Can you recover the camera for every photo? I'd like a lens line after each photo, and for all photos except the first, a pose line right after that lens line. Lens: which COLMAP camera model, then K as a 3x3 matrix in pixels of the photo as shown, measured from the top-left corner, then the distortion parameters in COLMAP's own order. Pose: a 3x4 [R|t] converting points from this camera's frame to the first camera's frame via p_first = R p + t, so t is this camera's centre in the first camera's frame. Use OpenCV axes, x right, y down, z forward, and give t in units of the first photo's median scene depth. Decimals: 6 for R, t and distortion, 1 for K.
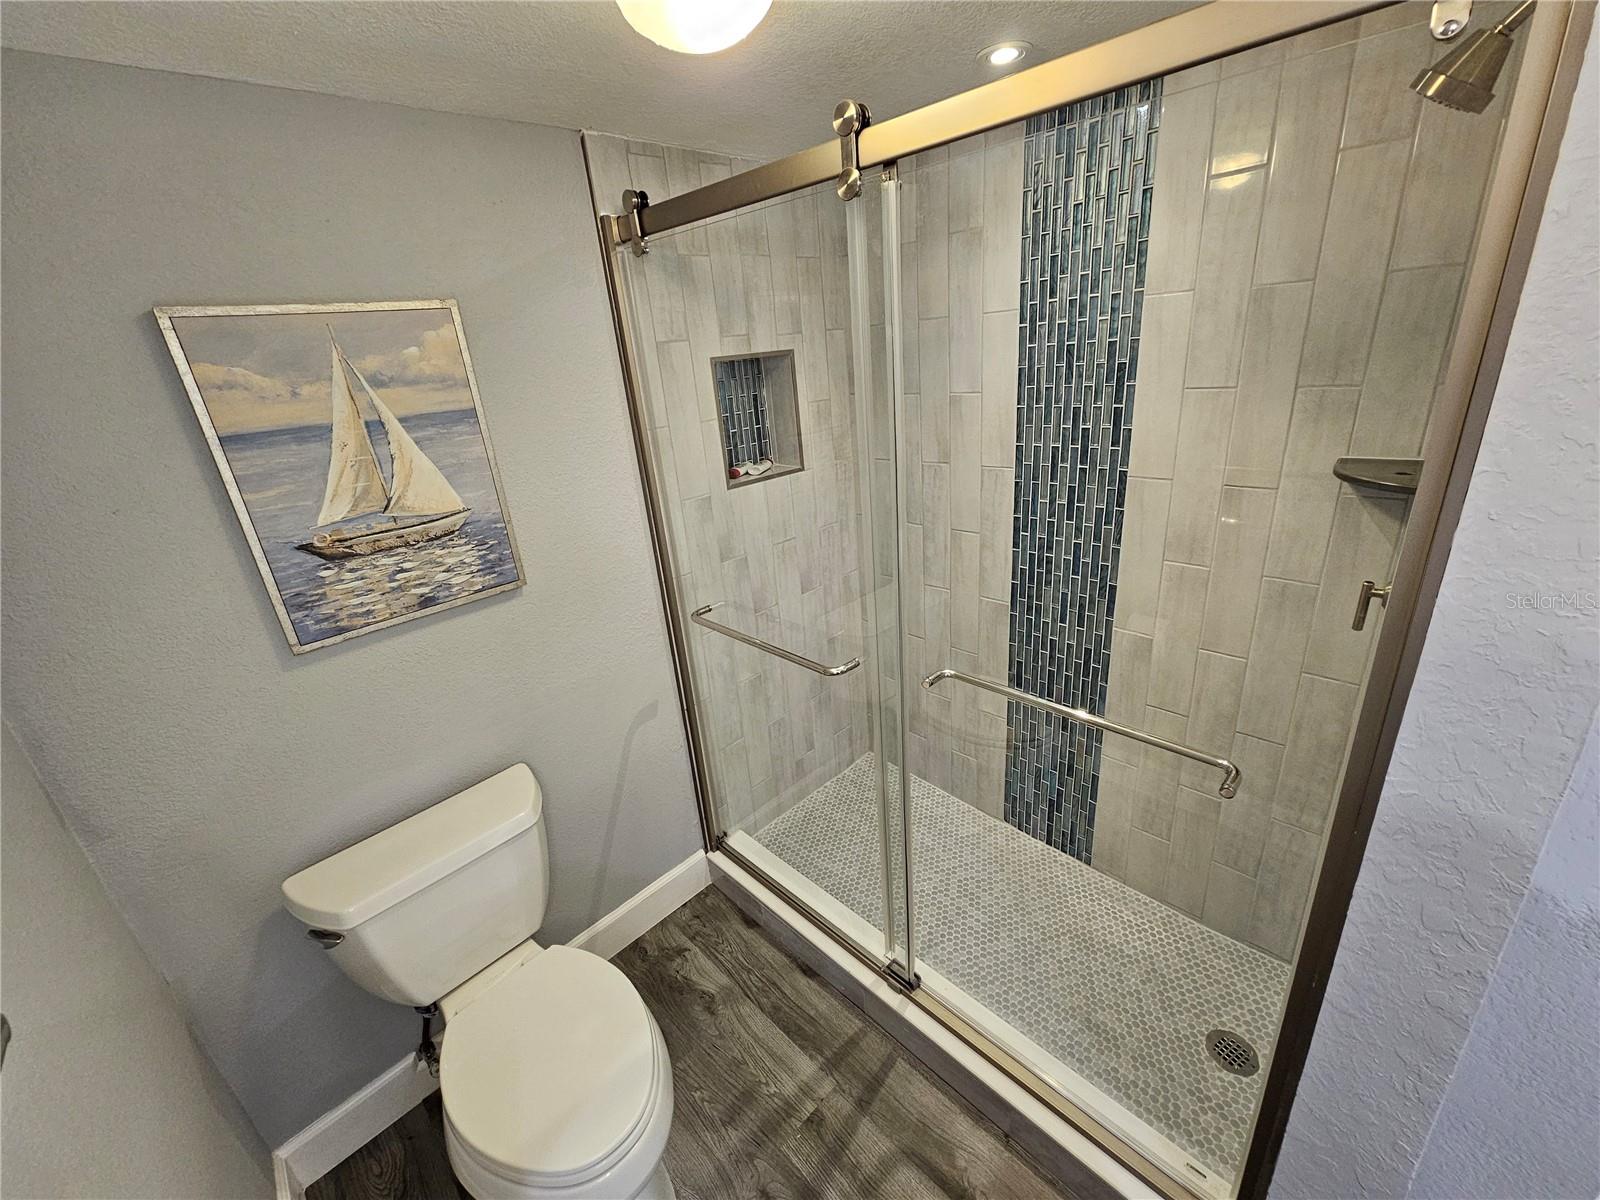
lens RADIAL K [[646.9, 0, 795.9], [0, 646.9, 593.8], [0, 0, 1]] dist [0.004001, 0.000210]
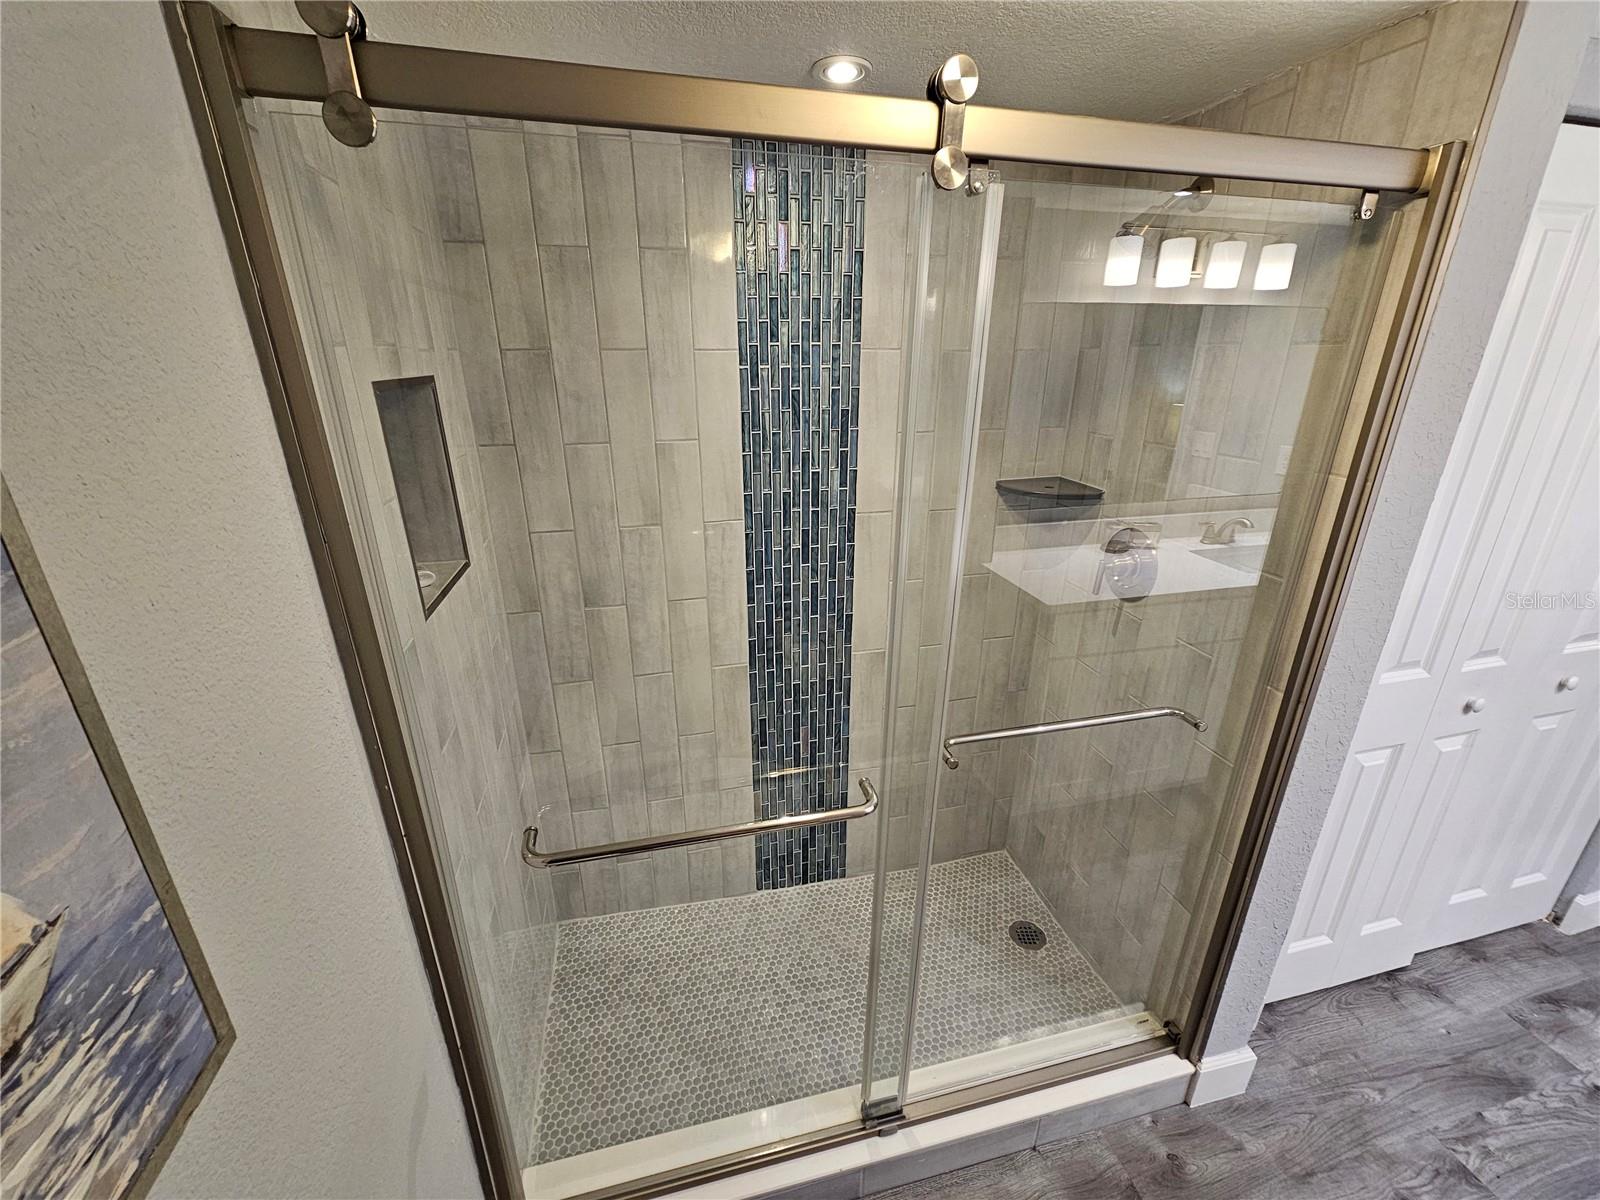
lens RADIAL K [[646.9, 0, 799.4], [0, 646.9, 595.3], [0, 0, 1]] dist [0.004001, 0.000210]
pose [[0.513586, -0.218492, 0.829753, -0.419801], [0.268540, 0.959385, 0.086411, -0.153988], [-0.814933, 0.178442, 0.551401, 0.464911]]
